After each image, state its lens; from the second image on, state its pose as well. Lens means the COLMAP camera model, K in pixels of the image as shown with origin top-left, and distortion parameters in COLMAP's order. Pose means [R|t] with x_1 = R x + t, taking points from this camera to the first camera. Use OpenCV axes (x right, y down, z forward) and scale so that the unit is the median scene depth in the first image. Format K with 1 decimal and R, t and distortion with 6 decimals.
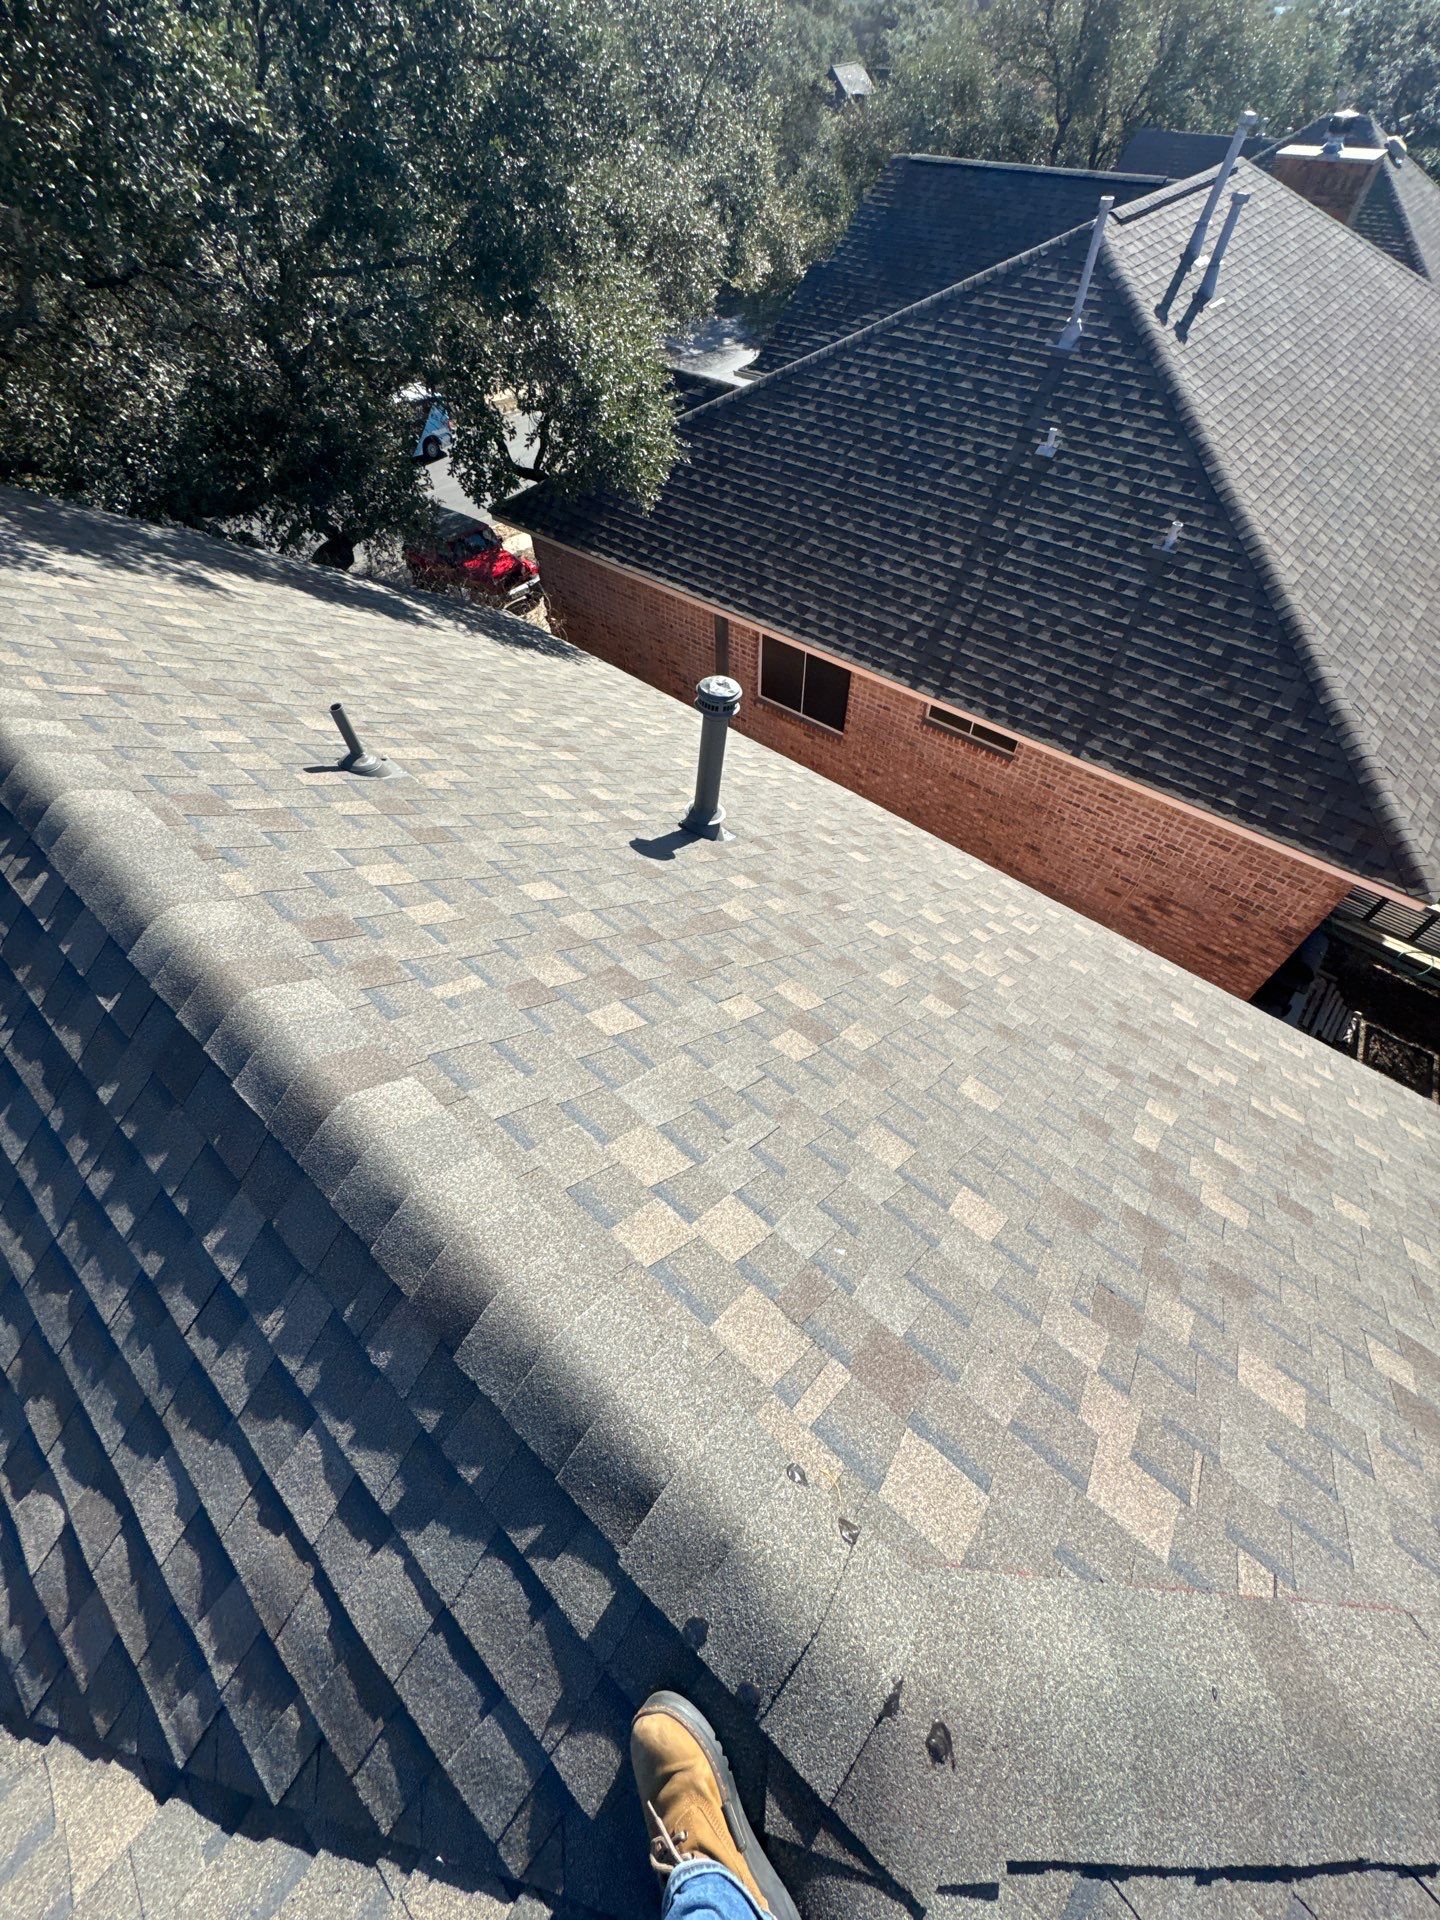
lens RADIAL K [[764.0, 0, 722.1], [0, 764.0, 956.0], [0, 0, 1]] dist [-0.001807, 0.000487]
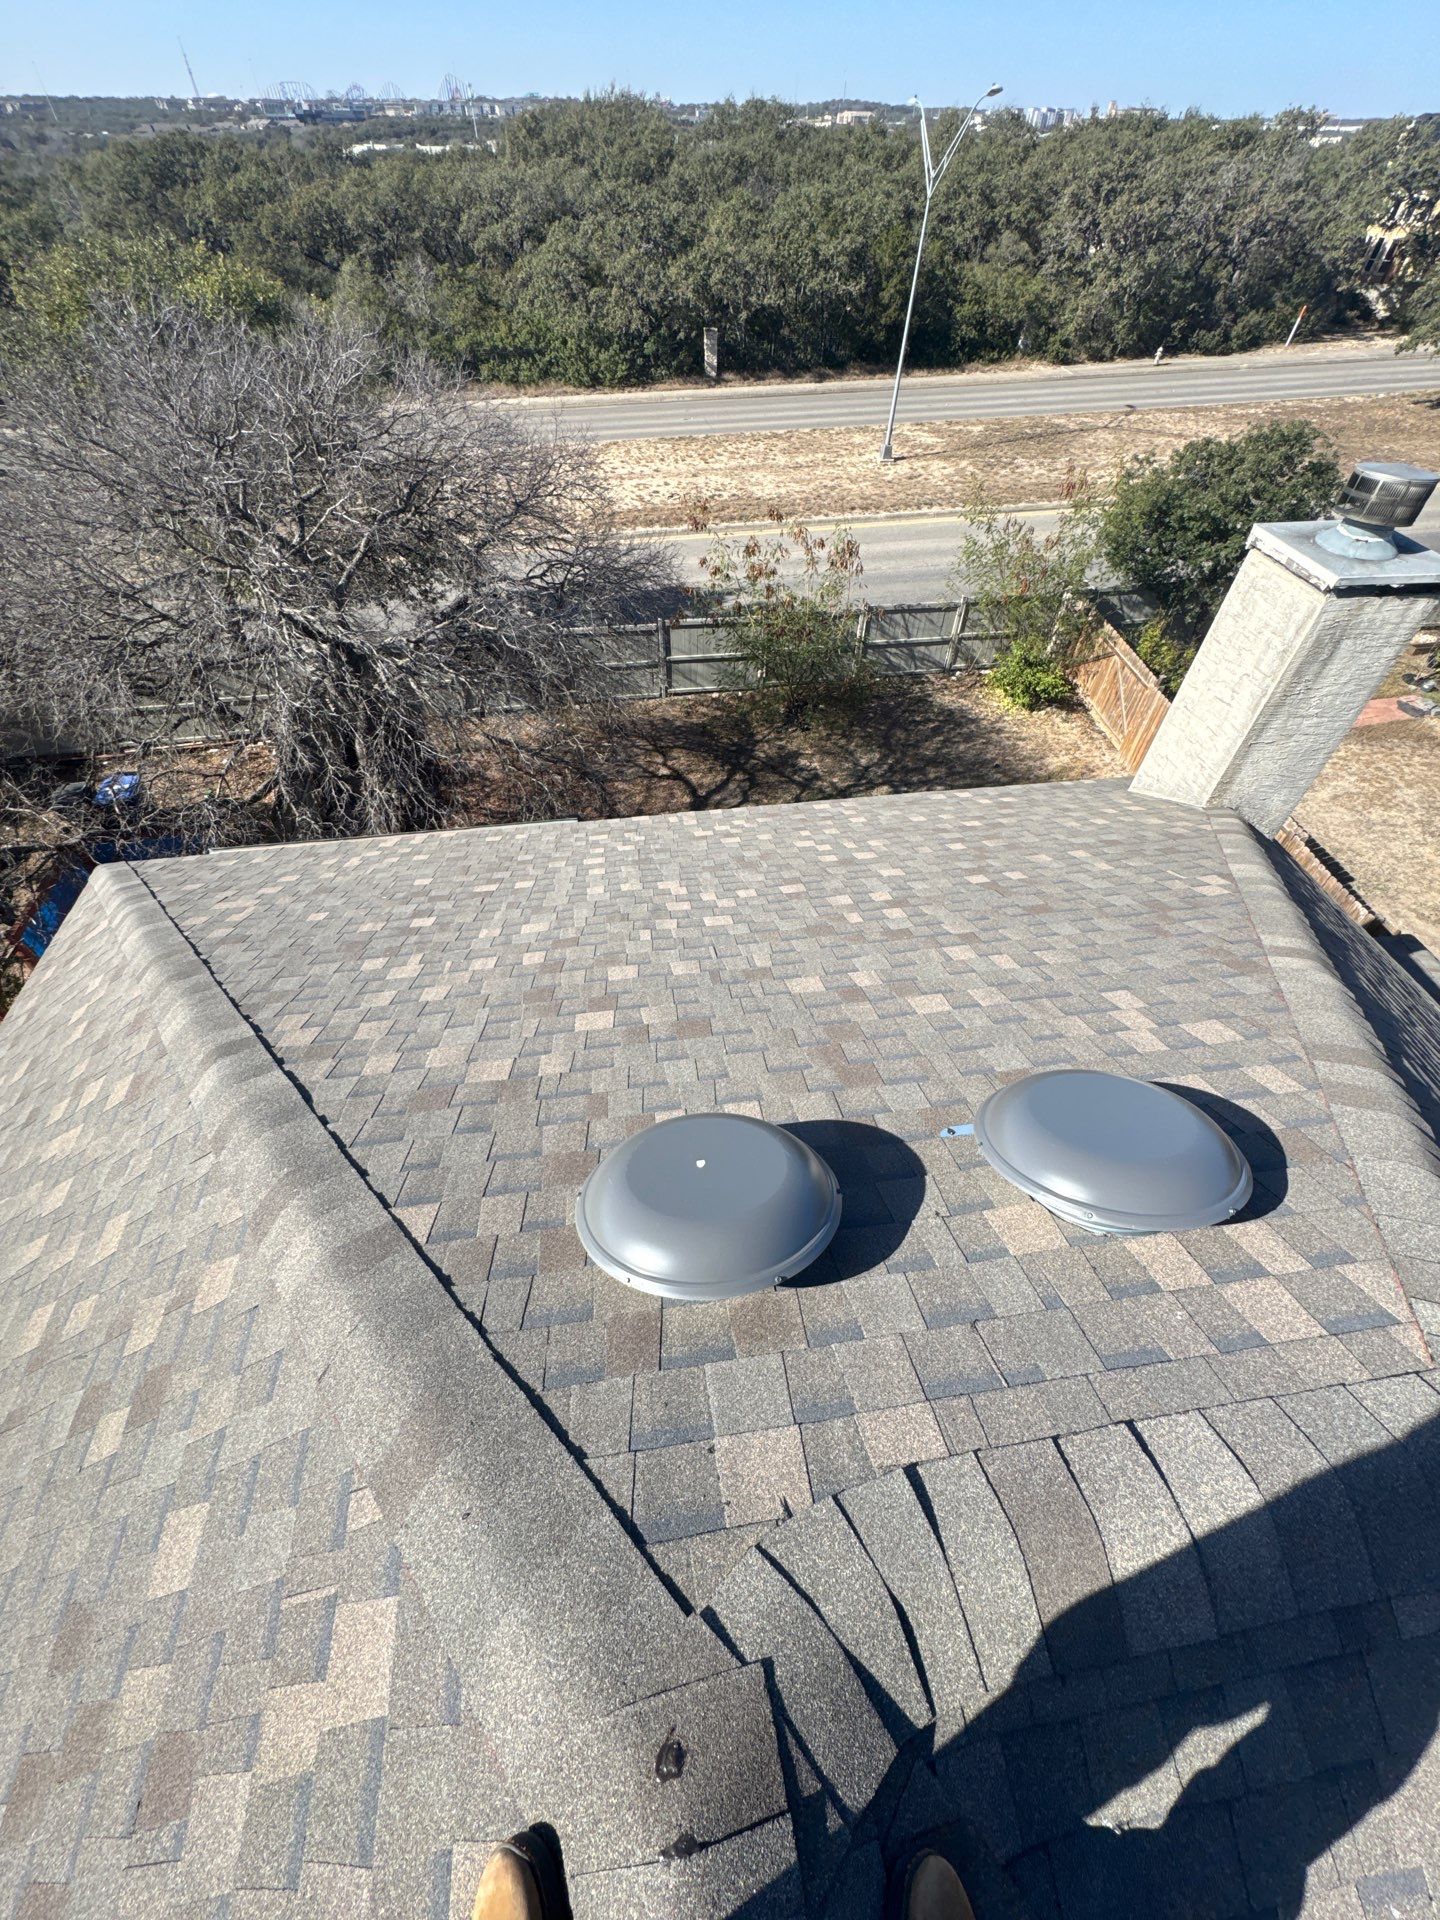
lens RADIAL K [[764.0, 0, 720.0], [0, 764.0, 955.8], [0, 0, 1]] dist [-0.001807, 0.000487]
pose [[-0.766635, -0.468064, 0.439529, 0.199544], [0.512307, -0.033259, 0.858158, 0.174674], [-0.387055, 0.883068, 0.265290, -0.141815]]
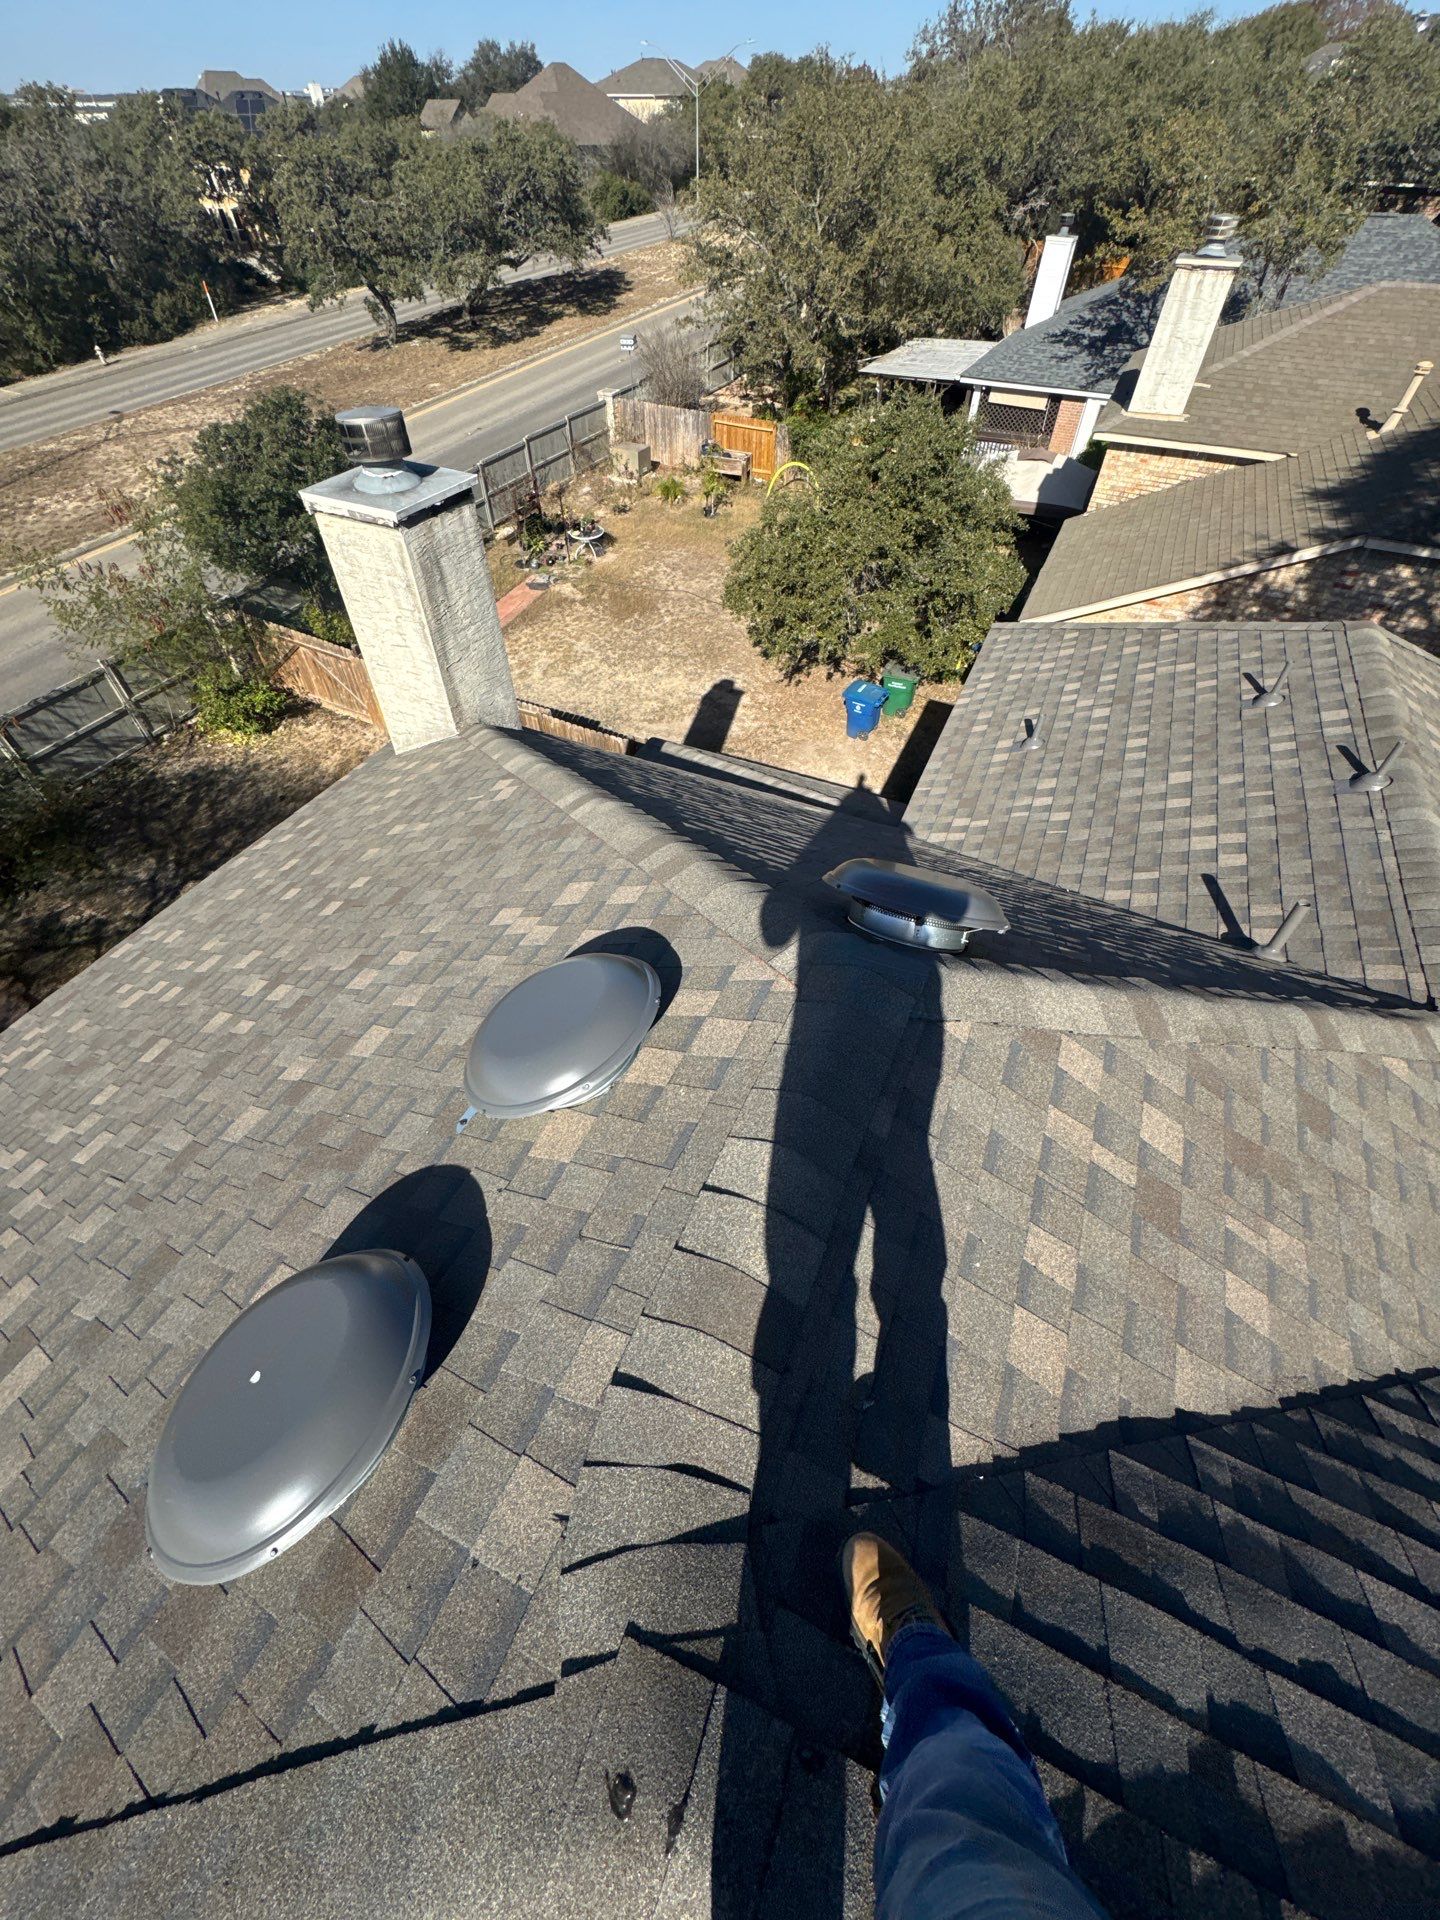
lens RADIAL K [[764.0, 0, 720.3], [0, 764.0, 955.9], [0, 0, 1]] dist [-0.001807, 0.000487]
pose [[-0.954869, 0.229622, -0.188412, 0.069812], [-0.228465, -0.162422, 0.959908, 0.163008], [0.189813, 0.959632, 0.207553, -0.149132]]
